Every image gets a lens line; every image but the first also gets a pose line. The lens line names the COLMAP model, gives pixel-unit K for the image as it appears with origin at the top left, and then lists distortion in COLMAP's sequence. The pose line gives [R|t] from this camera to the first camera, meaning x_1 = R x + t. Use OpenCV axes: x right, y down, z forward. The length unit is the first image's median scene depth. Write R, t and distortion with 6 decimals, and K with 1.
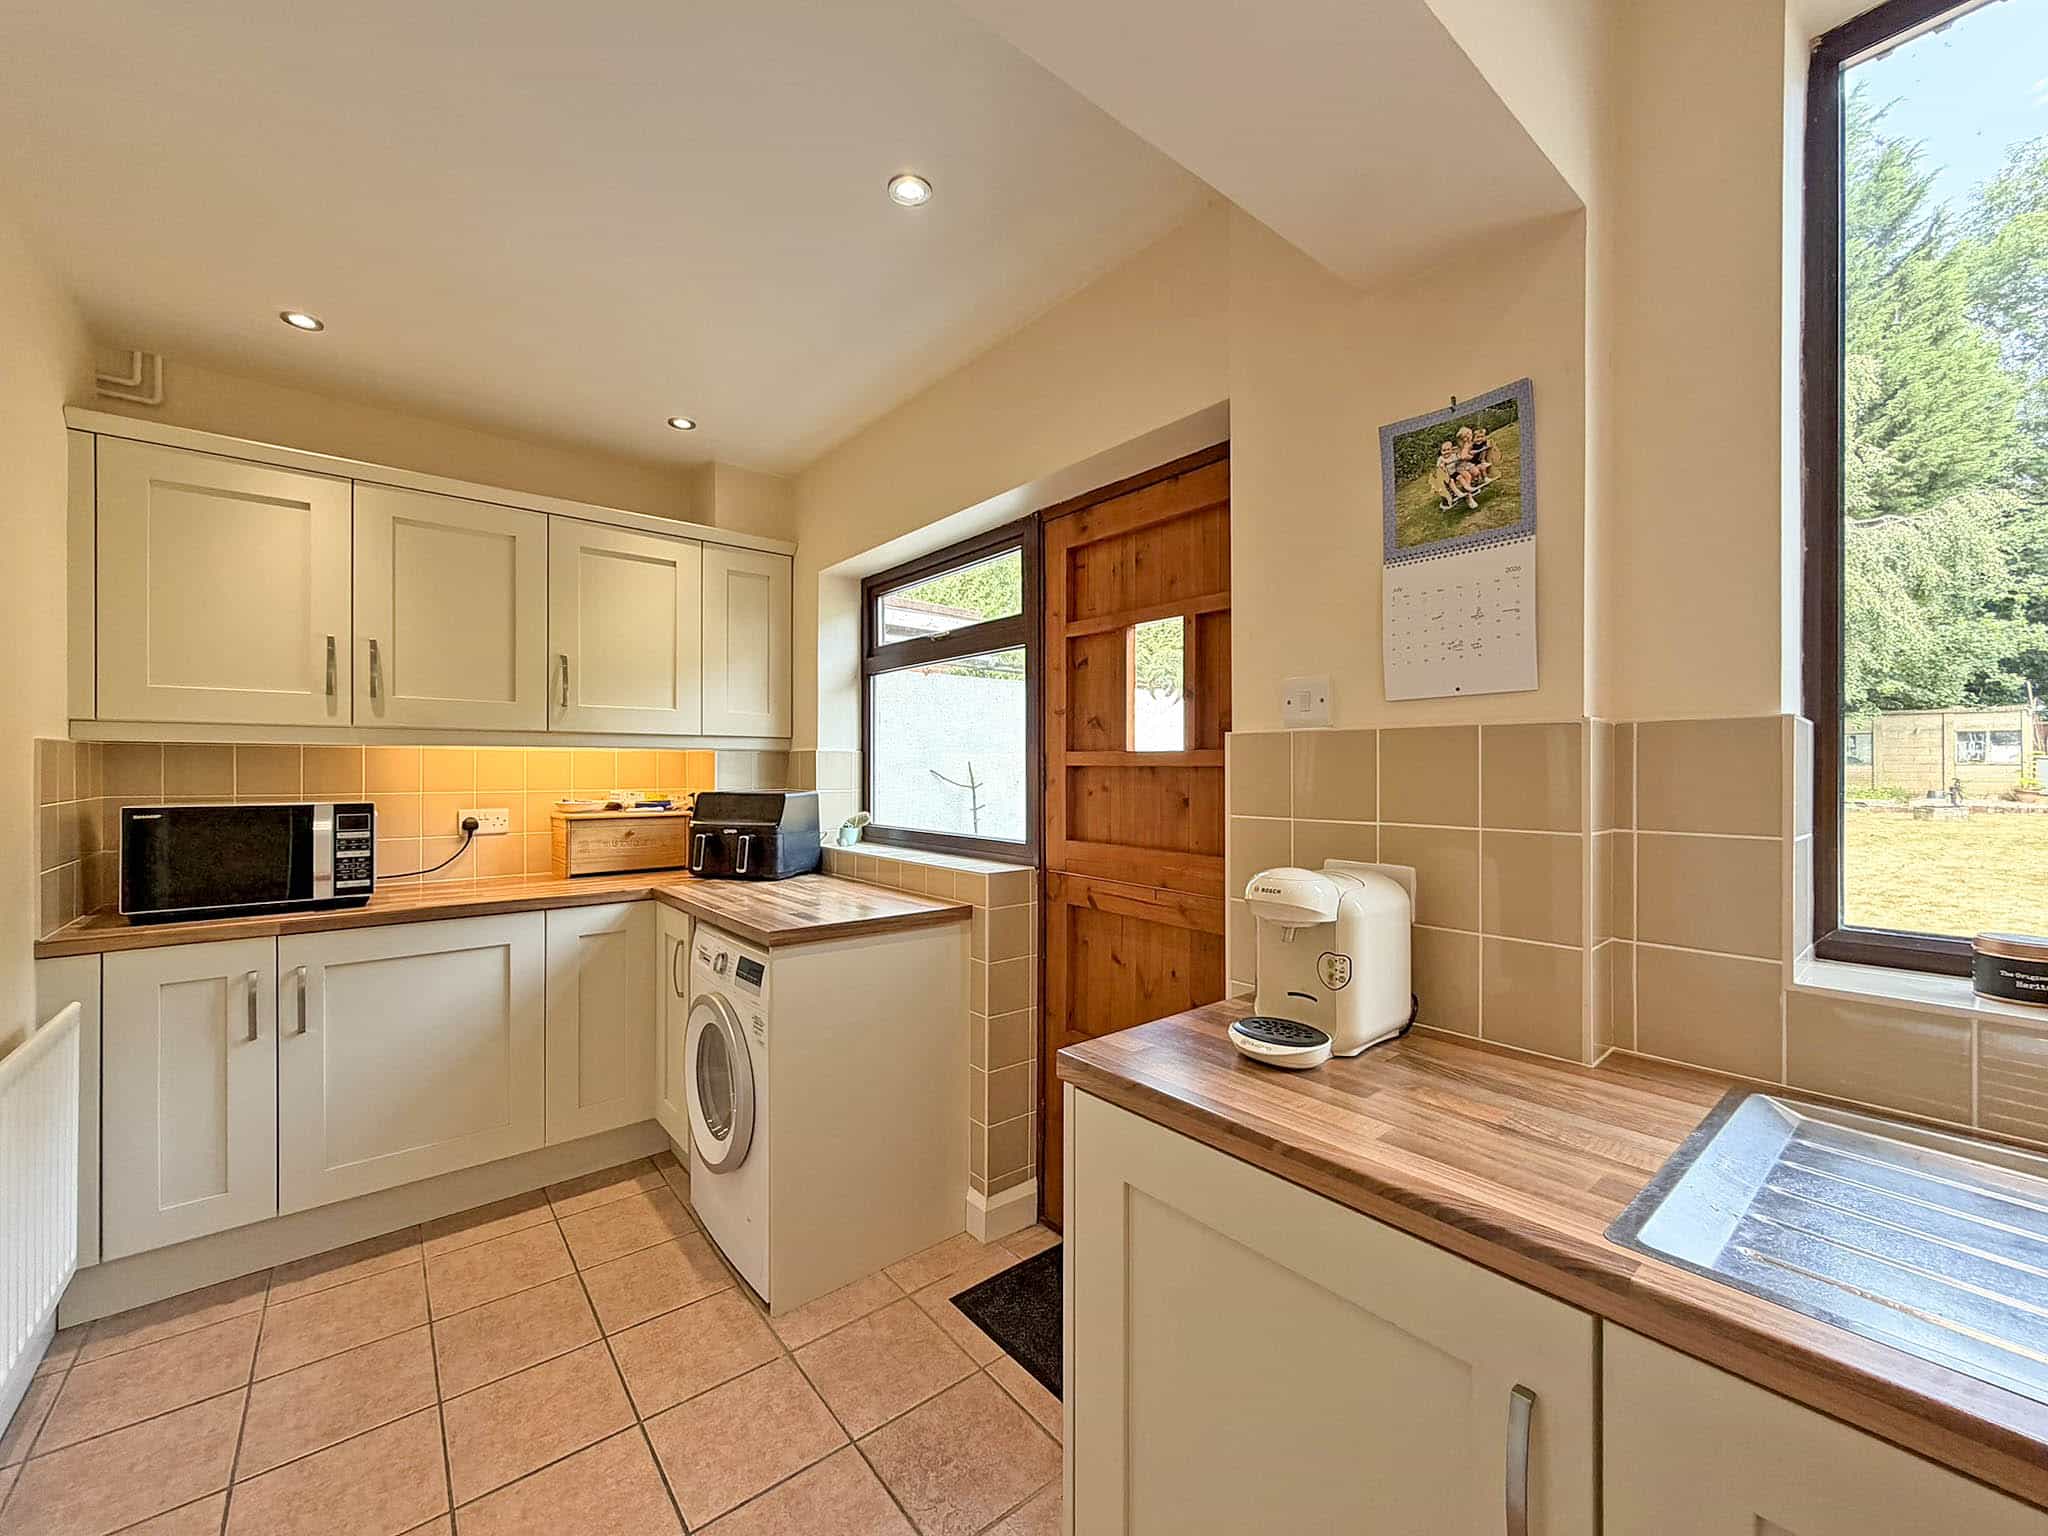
lens RADIAL K [[819.1, 0, 1024.0], [0, 819.1, 768.0], [0, 0, 1]] dist [-0.001214, -0.000113]
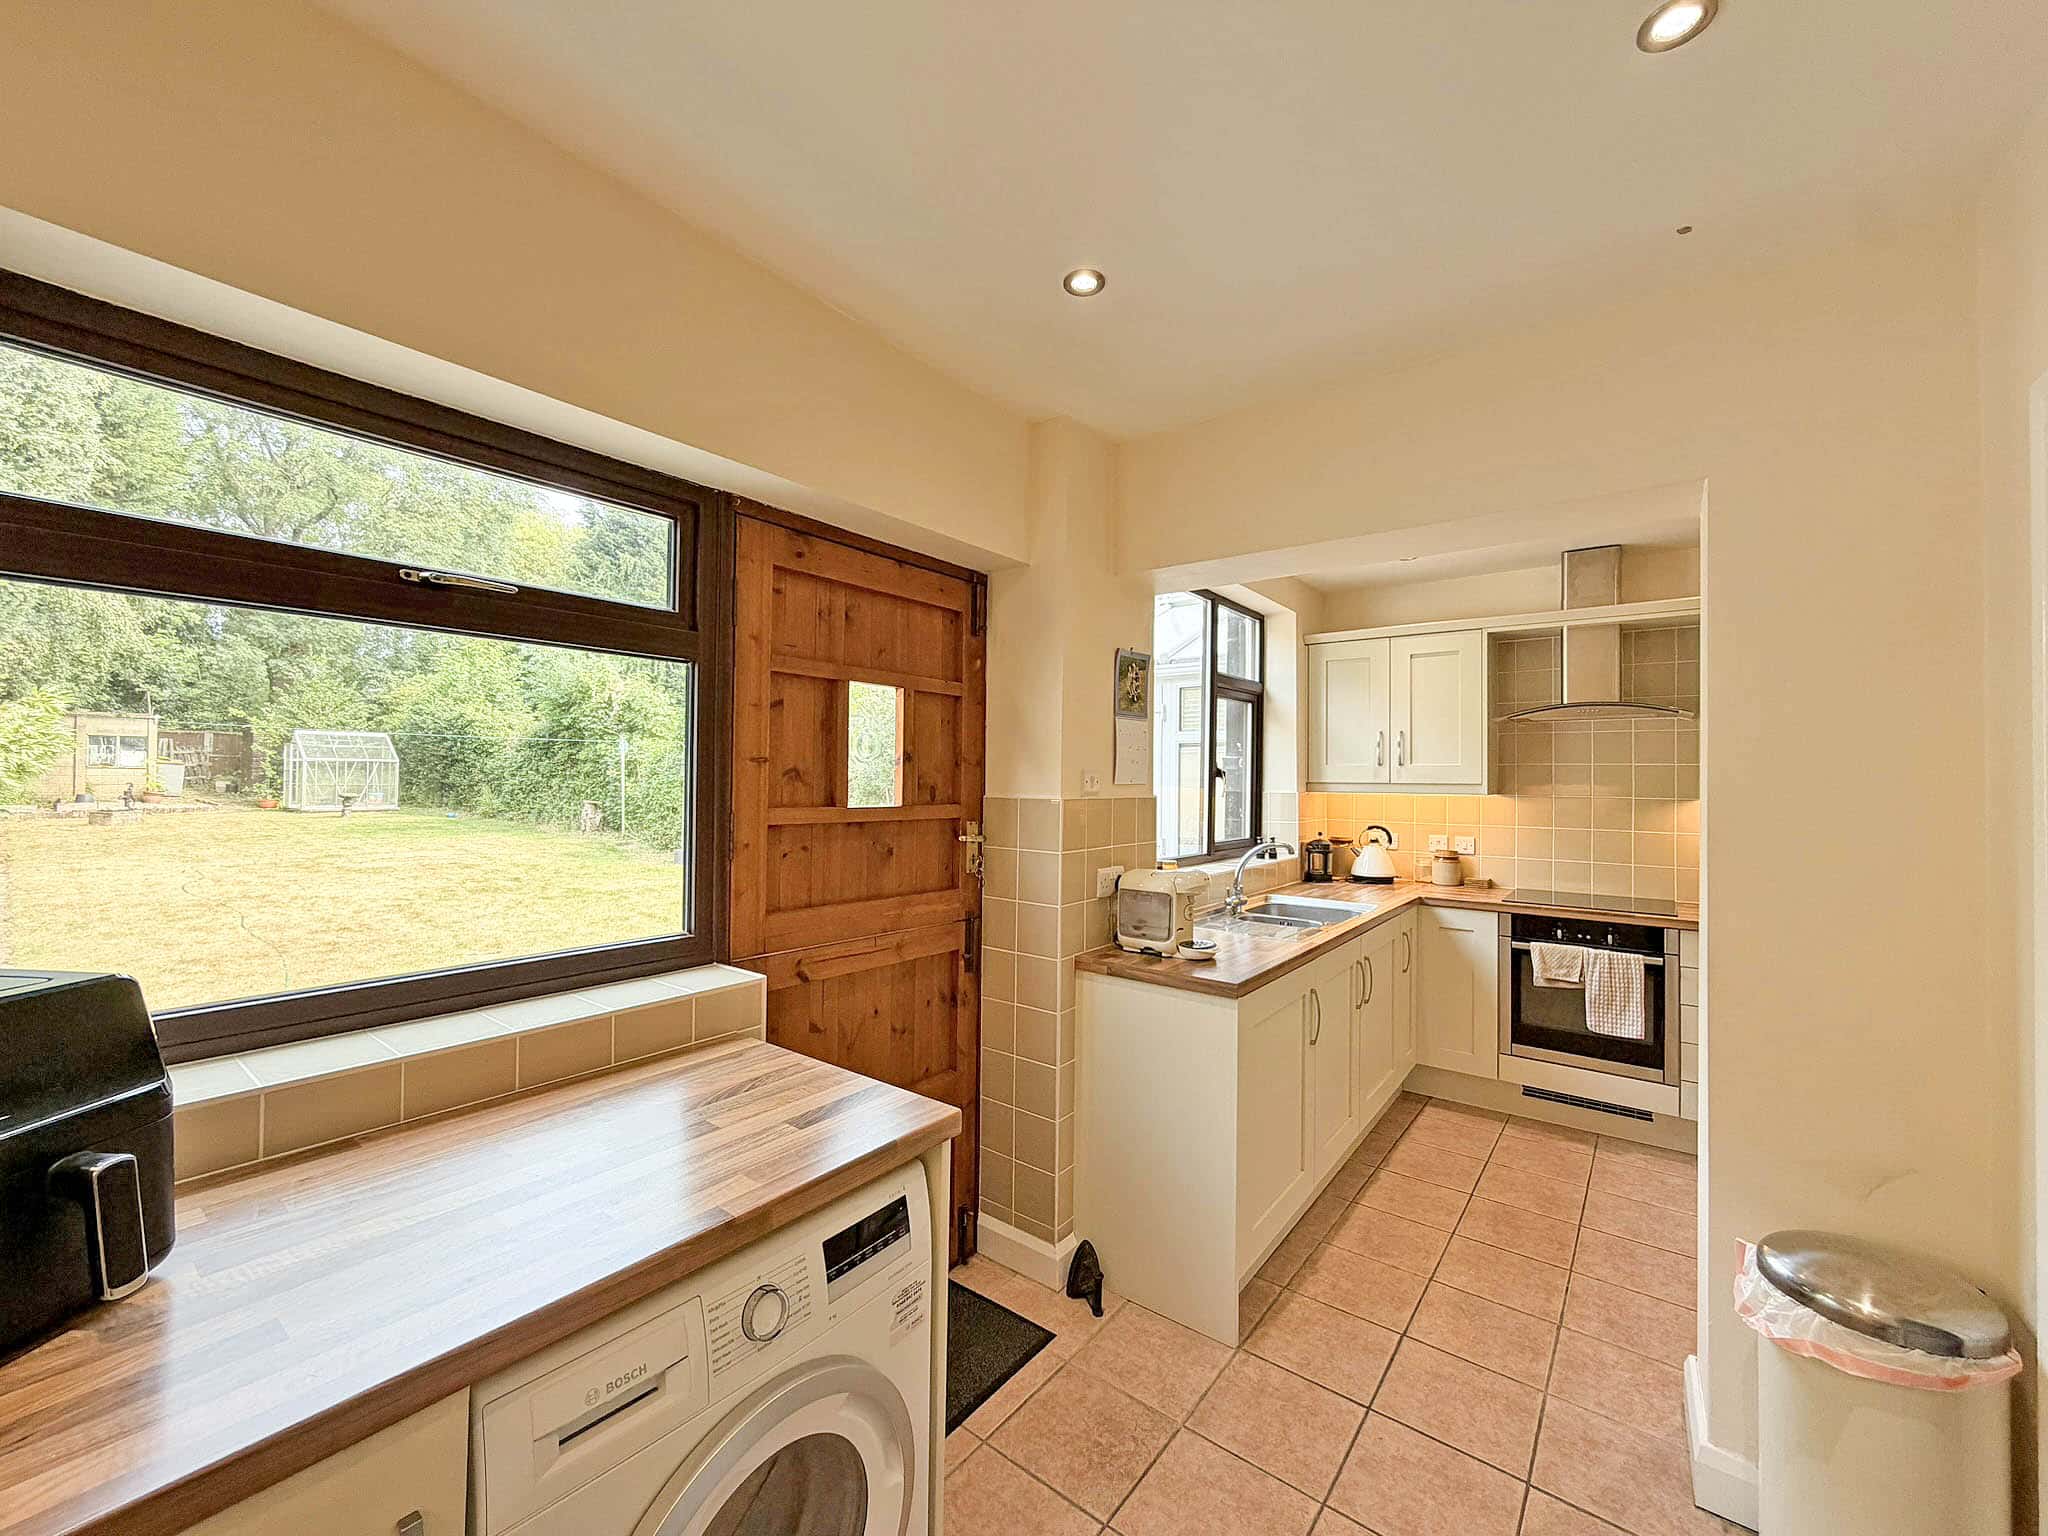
lens RADIAL K [[810.1, 0, 1024.0], [0, 810.1, 768.0], [0, 0, 1]] dist [-0.002232, -0.000102]
pose [[-0.222729, 0.008614, 0.974842, -0.816978], [-0.011567, 0.999867, -0.011478, -0.055422], [-0.974812, -0.013833, -0.222599, 0.945816]]
